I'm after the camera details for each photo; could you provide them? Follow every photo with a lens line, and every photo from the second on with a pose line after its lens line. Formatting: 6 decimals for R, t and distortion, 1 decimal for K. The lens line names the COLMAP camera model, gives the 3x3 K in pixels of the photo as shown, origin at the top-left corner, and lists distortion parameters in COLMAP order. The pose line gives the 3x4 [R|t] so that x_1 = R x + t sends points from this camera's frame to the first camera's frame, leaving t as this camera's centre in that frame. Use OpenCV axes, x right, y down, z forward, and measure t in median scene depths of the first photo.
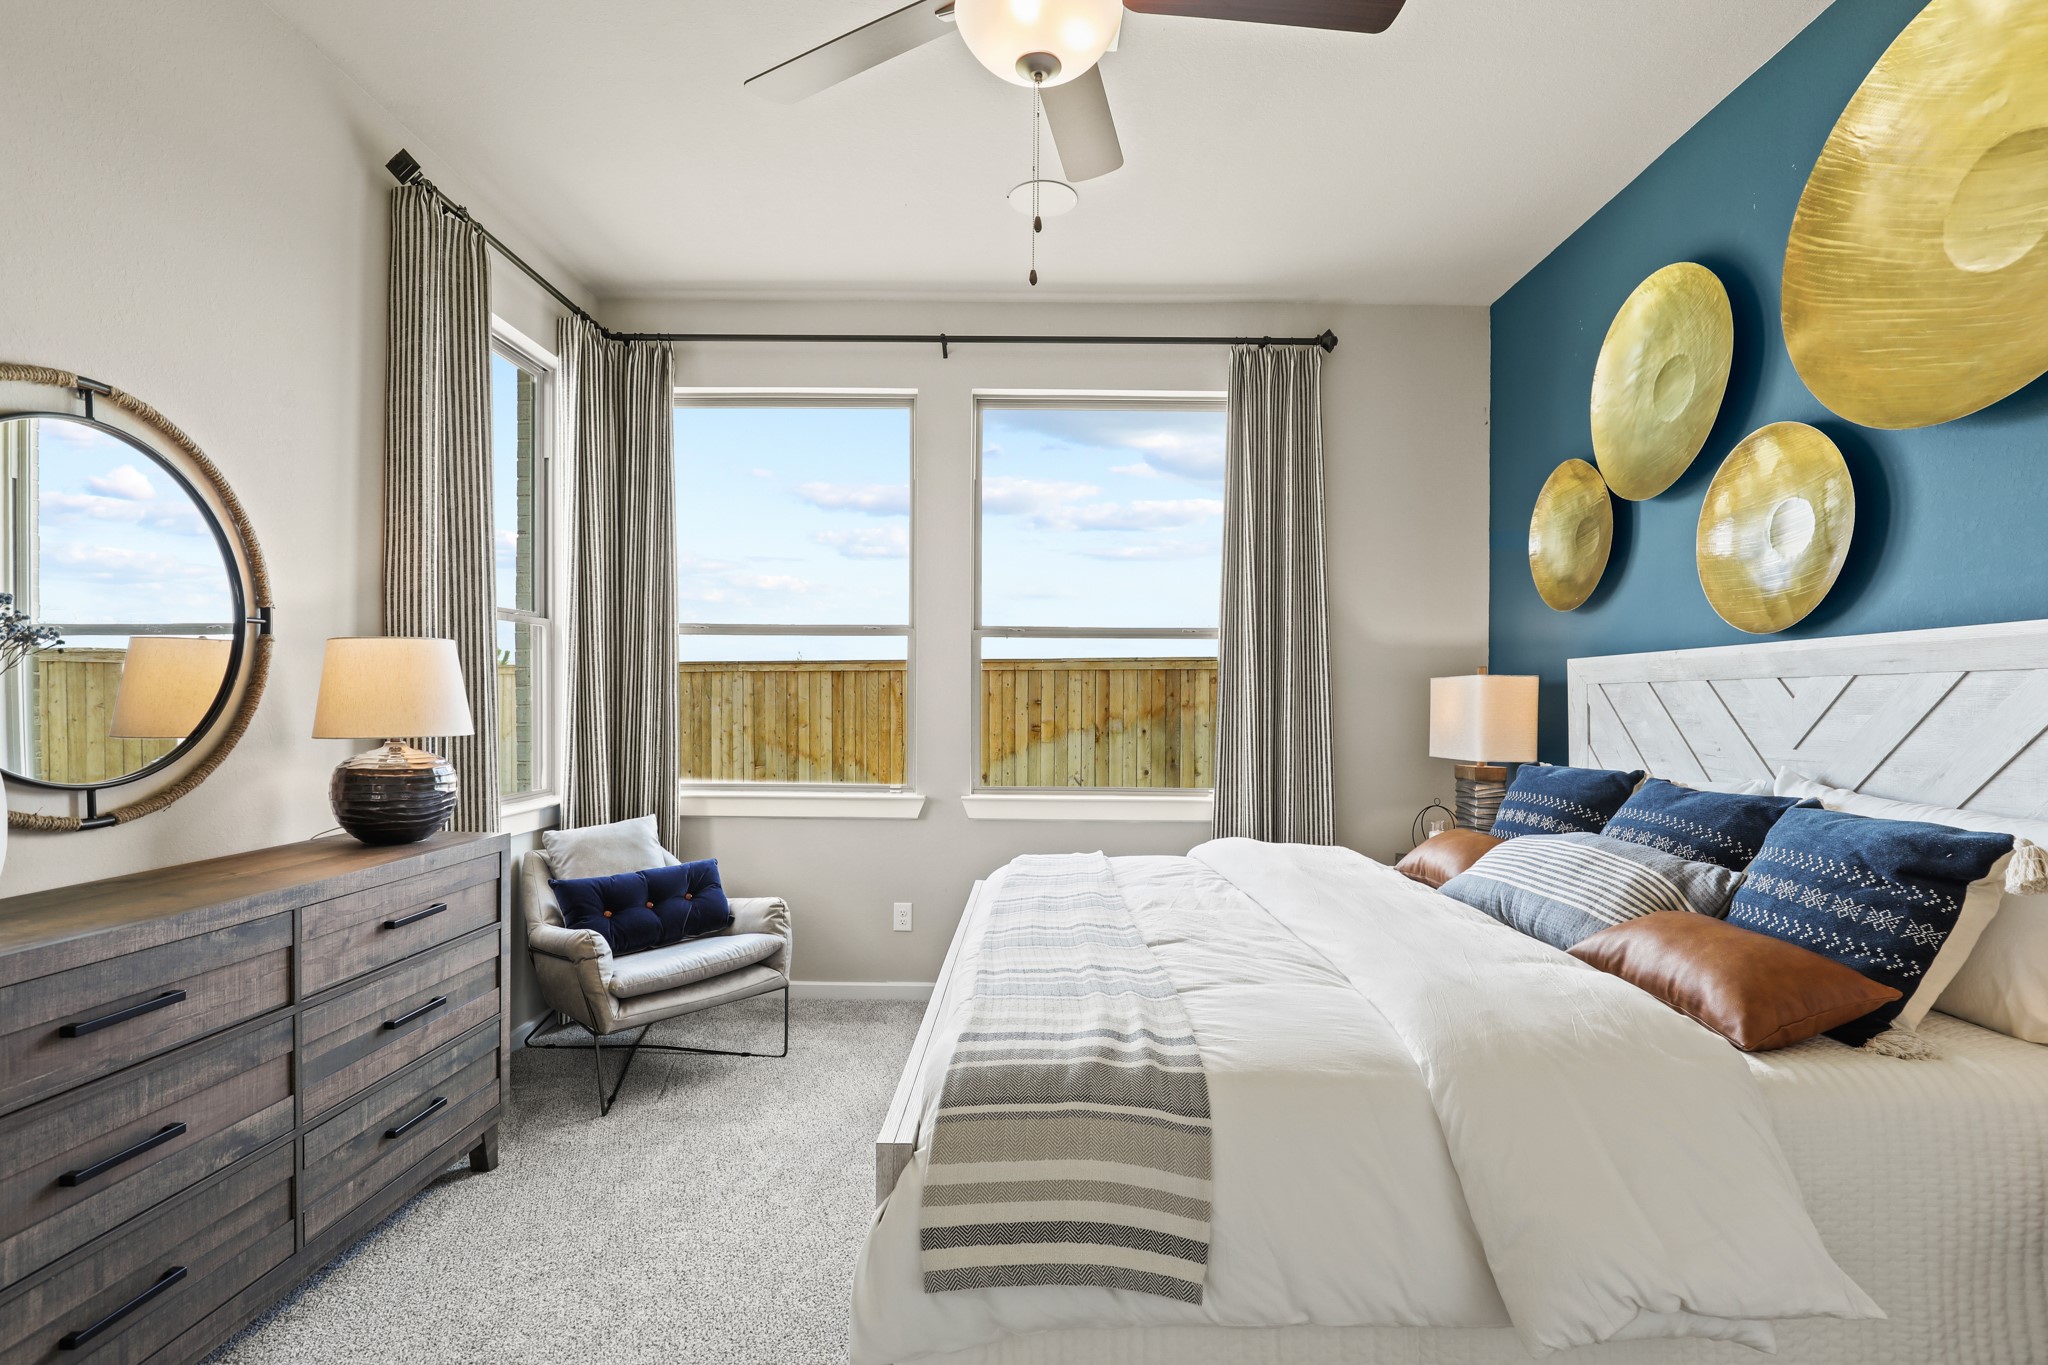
lens RADIAL K [[946.1, 0, 1028.9], [0, 946.1, 687.3], [0, 0, 1]] dist [-0.003029, -0.000294]
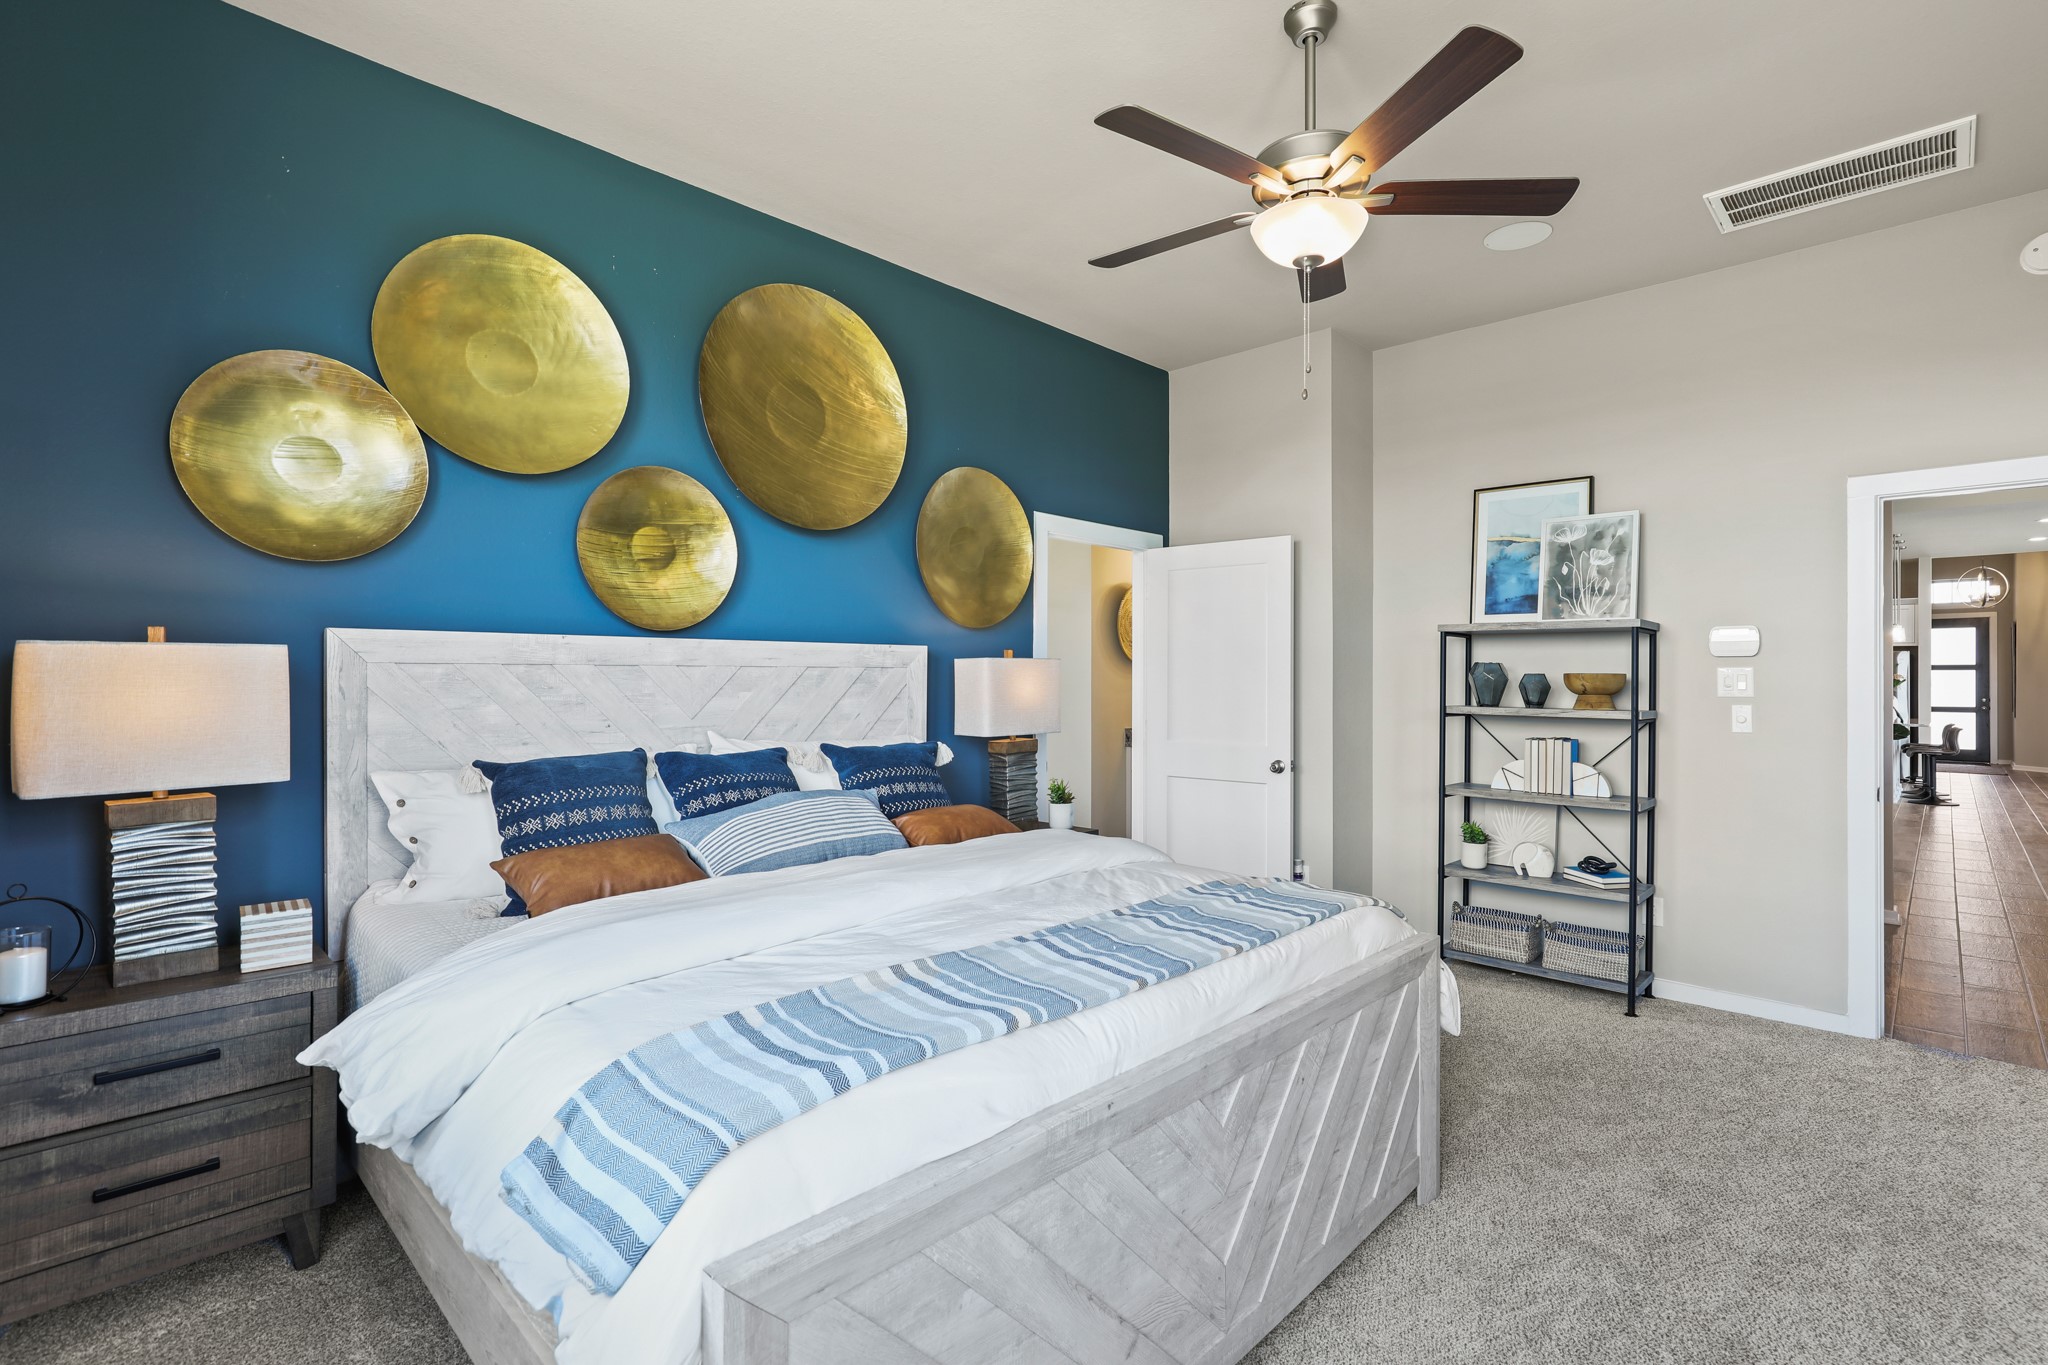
lens RADIAL K [[946.1, 0, 1028.9], [0, 946.1, 687.3], [0, 0, 1]] dist [-0.003029, -0.000294]
pose [[-0.727200, -0.004287, 0.686412, -0.469068], [-0.008760, 0.999957, -0.003035, 0.020170], [-0.686369, -0.008220, -0.727207, 1.662257]]
